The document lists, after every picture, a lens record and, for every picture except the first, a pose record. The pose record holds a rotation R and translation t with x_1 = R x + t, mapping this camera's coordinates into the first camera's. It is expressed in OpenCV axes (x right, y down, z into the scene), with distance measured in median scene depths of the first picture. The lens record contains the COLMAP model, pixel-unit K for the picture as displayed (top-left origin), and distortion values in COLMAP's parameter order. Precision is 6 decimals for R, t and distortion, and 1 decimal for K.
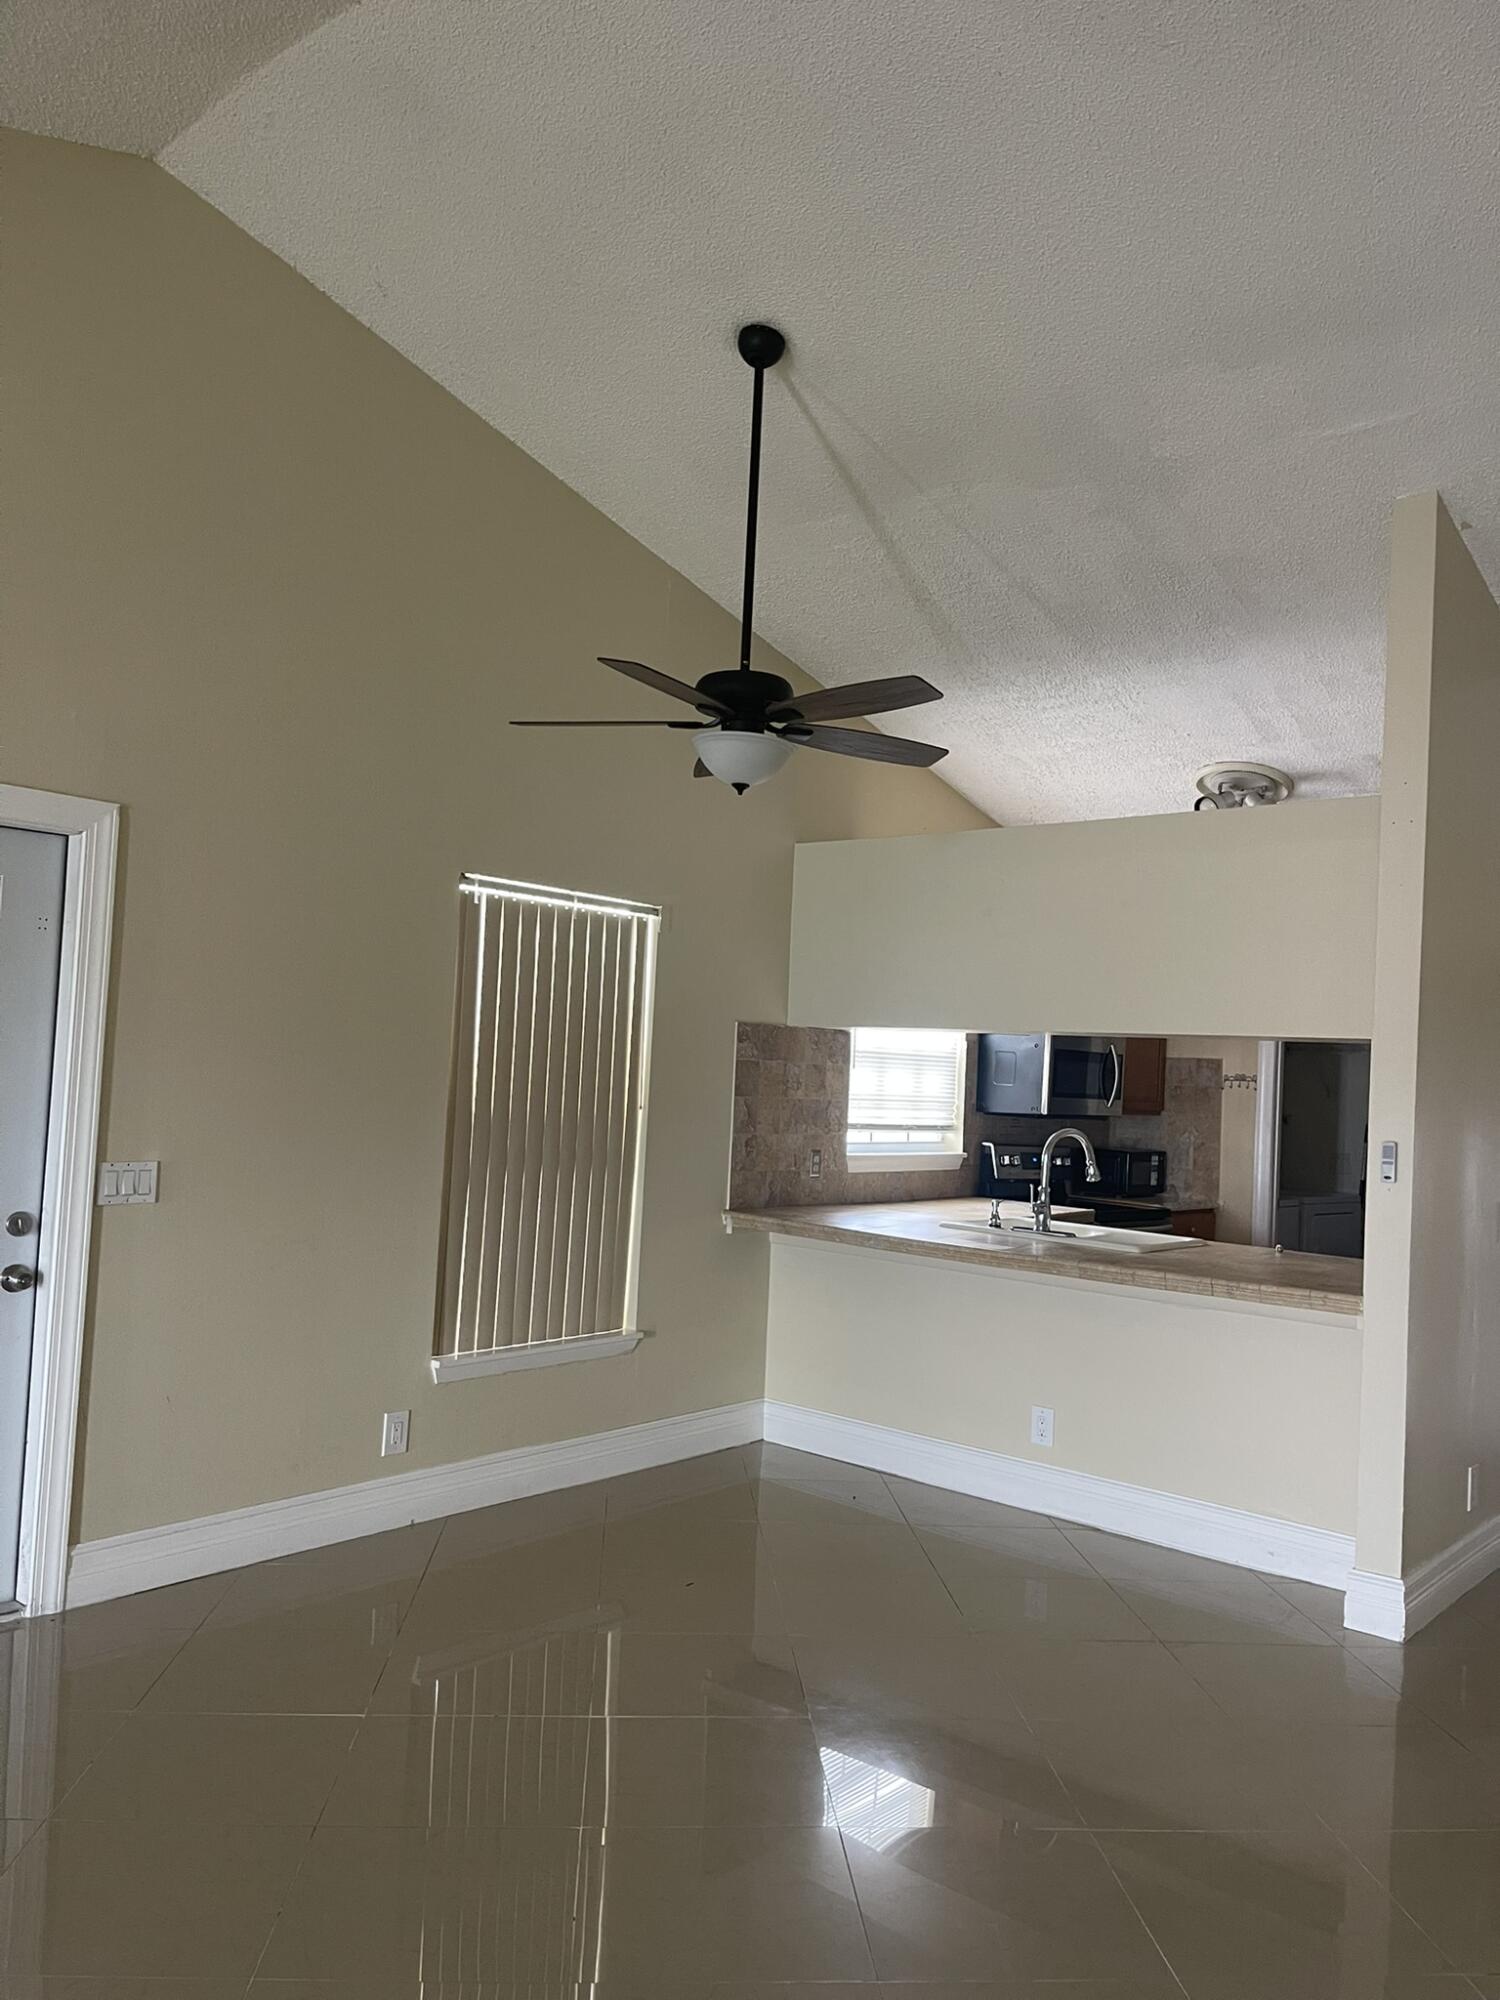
lens RADIAL K [[1513.1, 0, 750.7], [0, 1513.1, 998.1], [0, 0, 1]] dist [-0.001520, -0.024627]
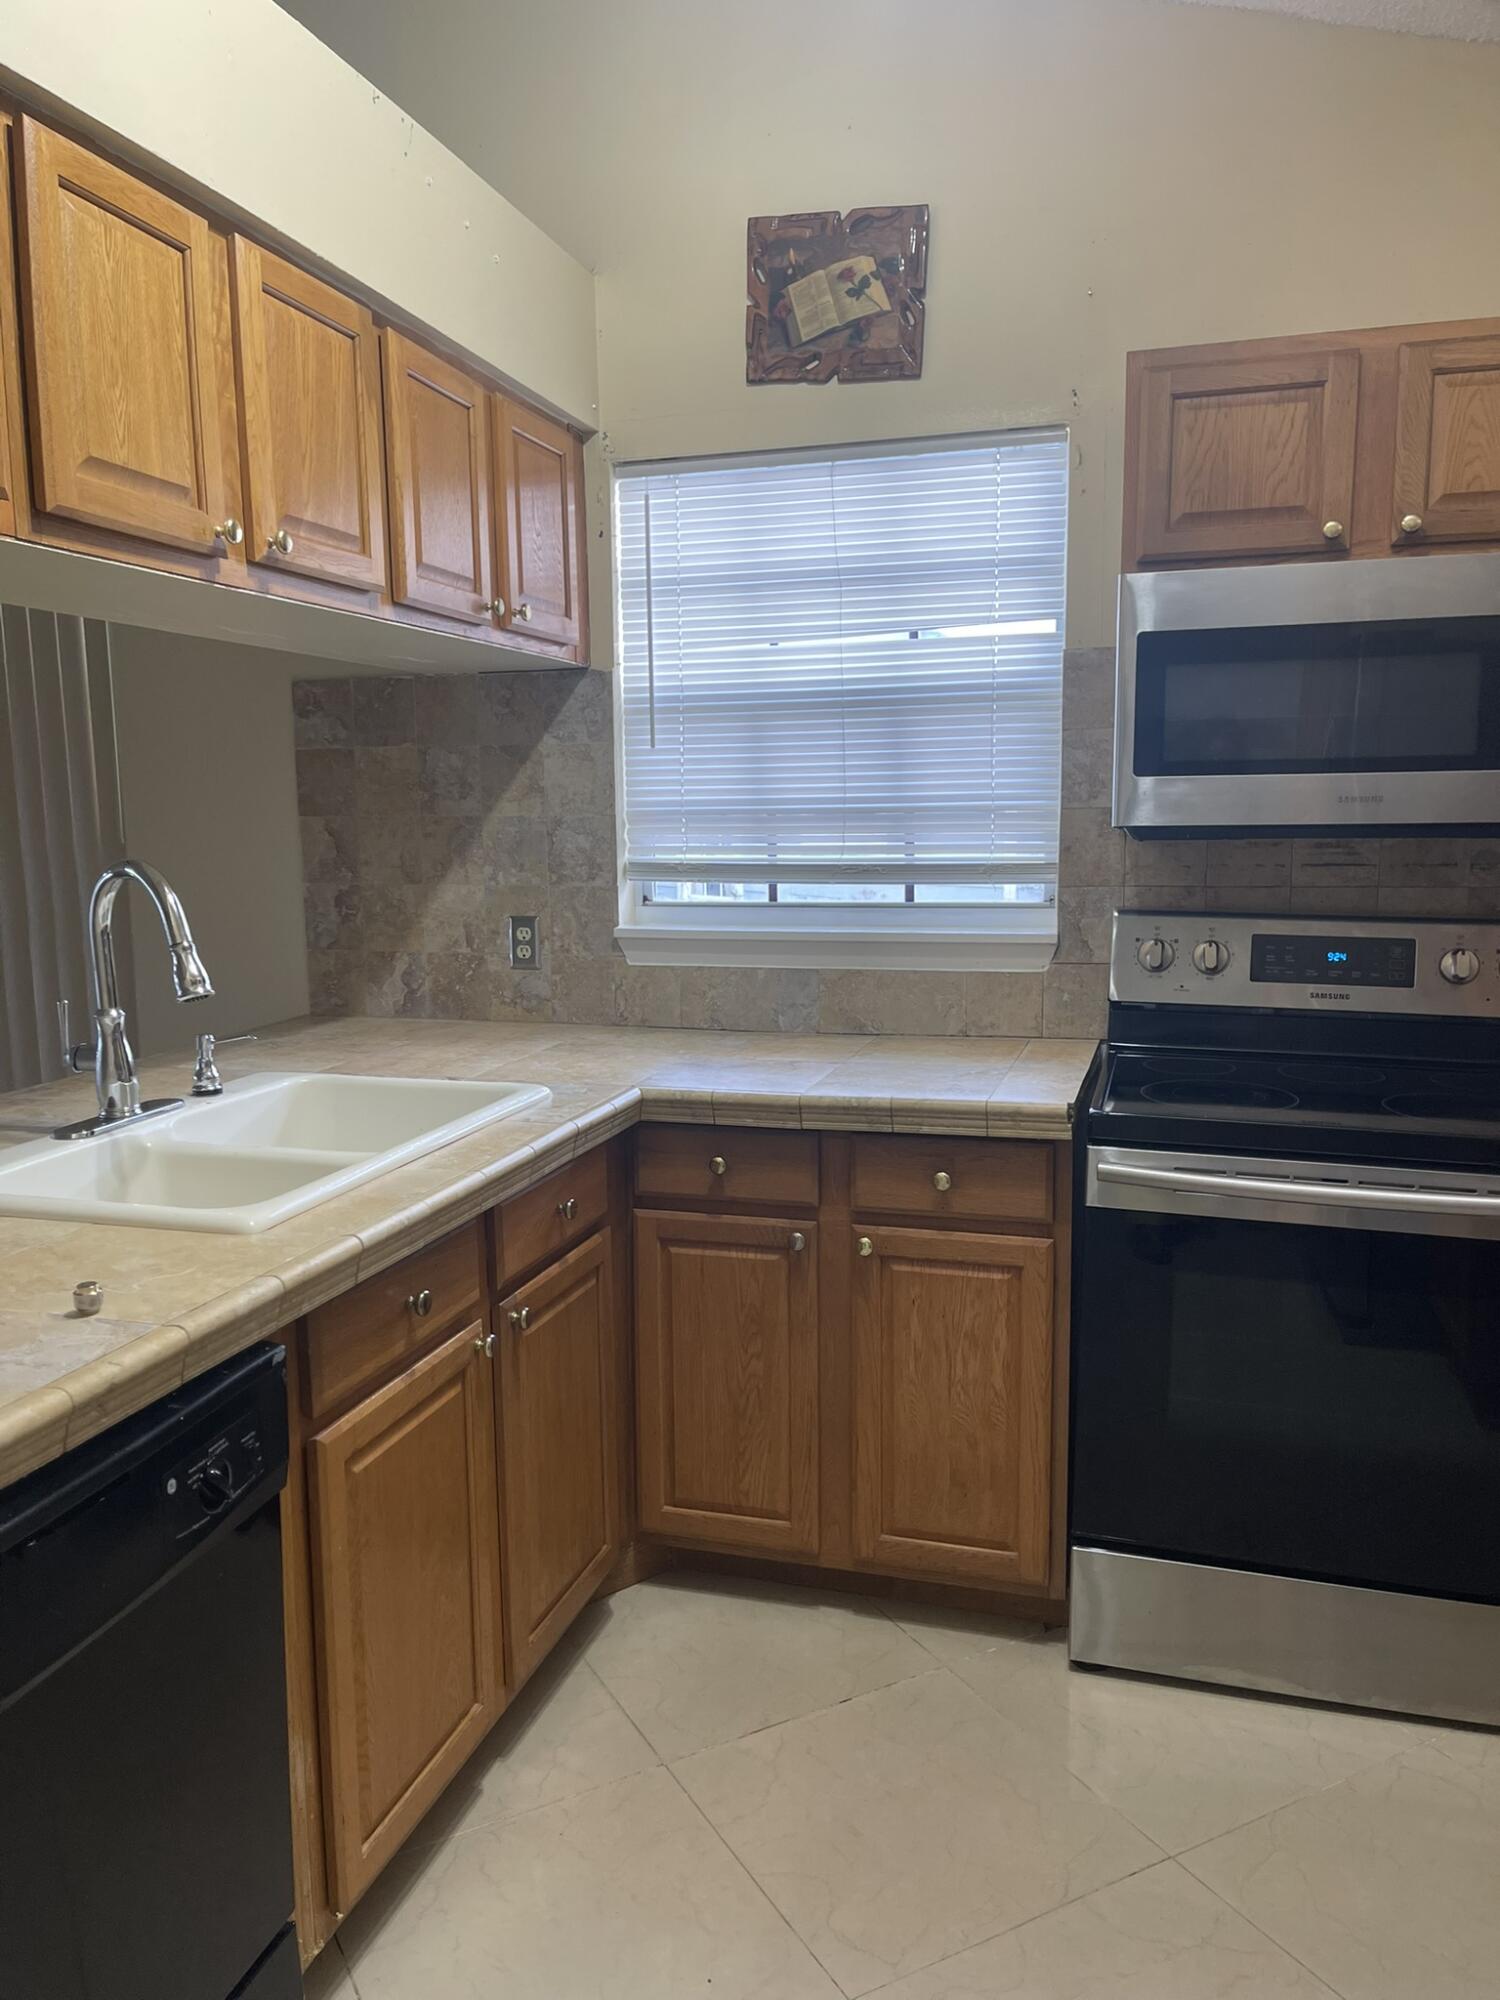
lens RADIAL K [[1513.1, 0, 749.8], [0, 1513.1, 1005.1], [0, 0, 1]] dist [-0.001520, -0.024627]
pose [[0.435418, 0.058816, -0.898305, 0.560964], [0.069740, 0.992661, 0.098798, 0.089716], [0.897523, -0.105667, 0.428121, 0.893366]]
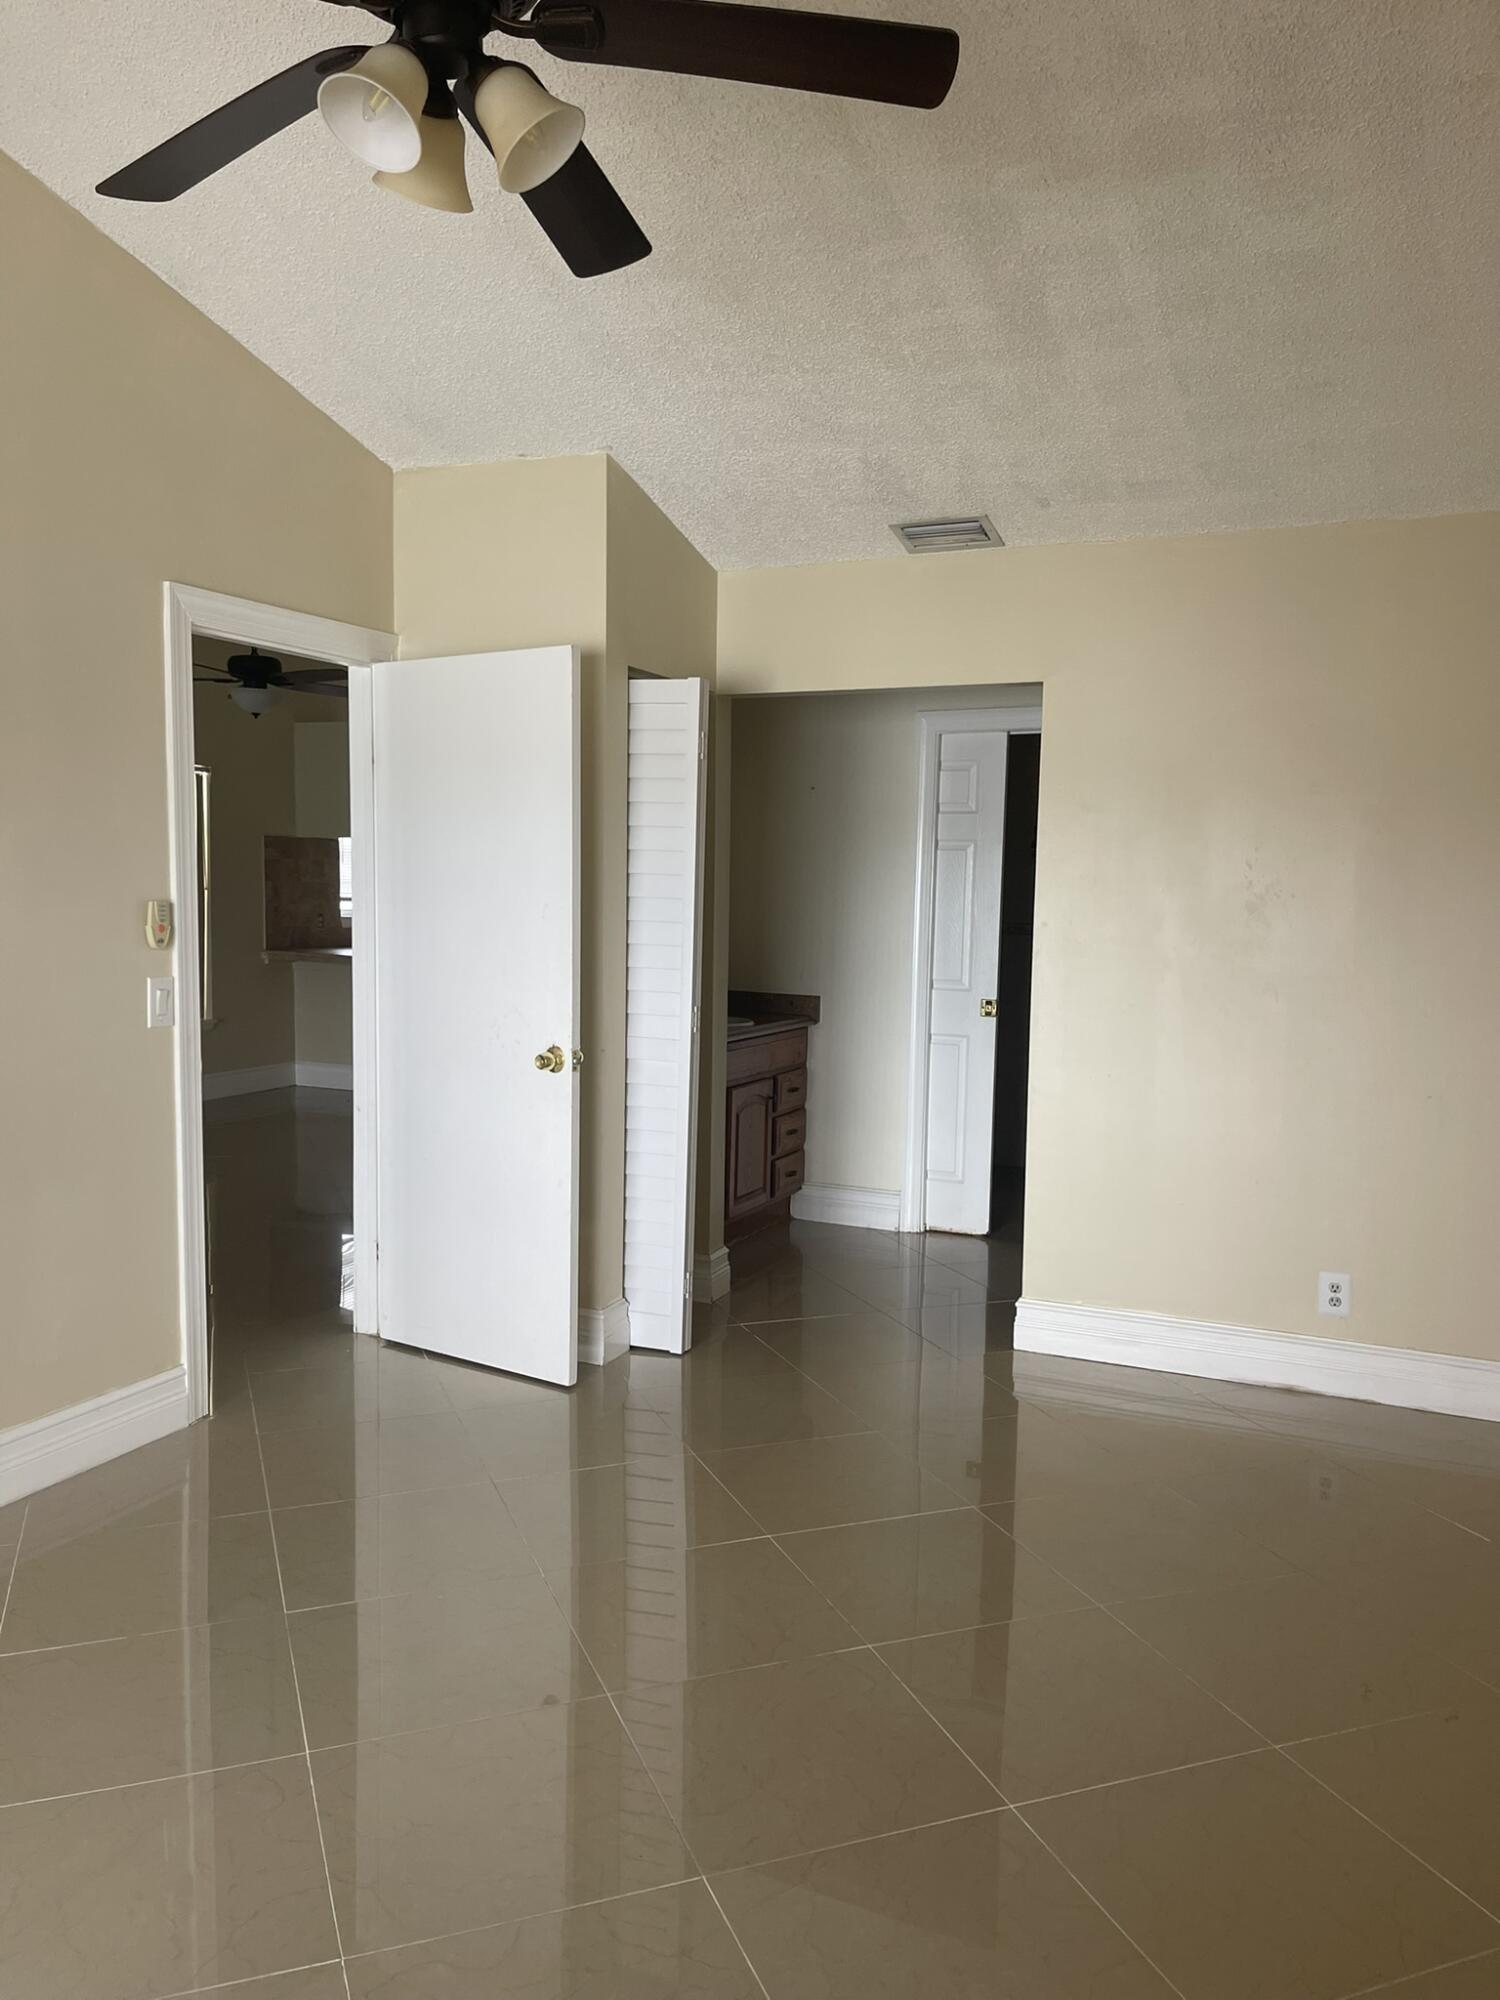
lens RADIAL K [[1513.1, 0, 754.6], [0, 1513.1, 1011.0], [0, 0, 1]] dist [-0.001520, -0.024627]
pose [[0.954850, -0.063201, 0.290288, 0.011348], [0.022144, 0.989532, 0.142602, -0.017769], [-0.296262, -0.129735, 0.946255, -0.716780]]
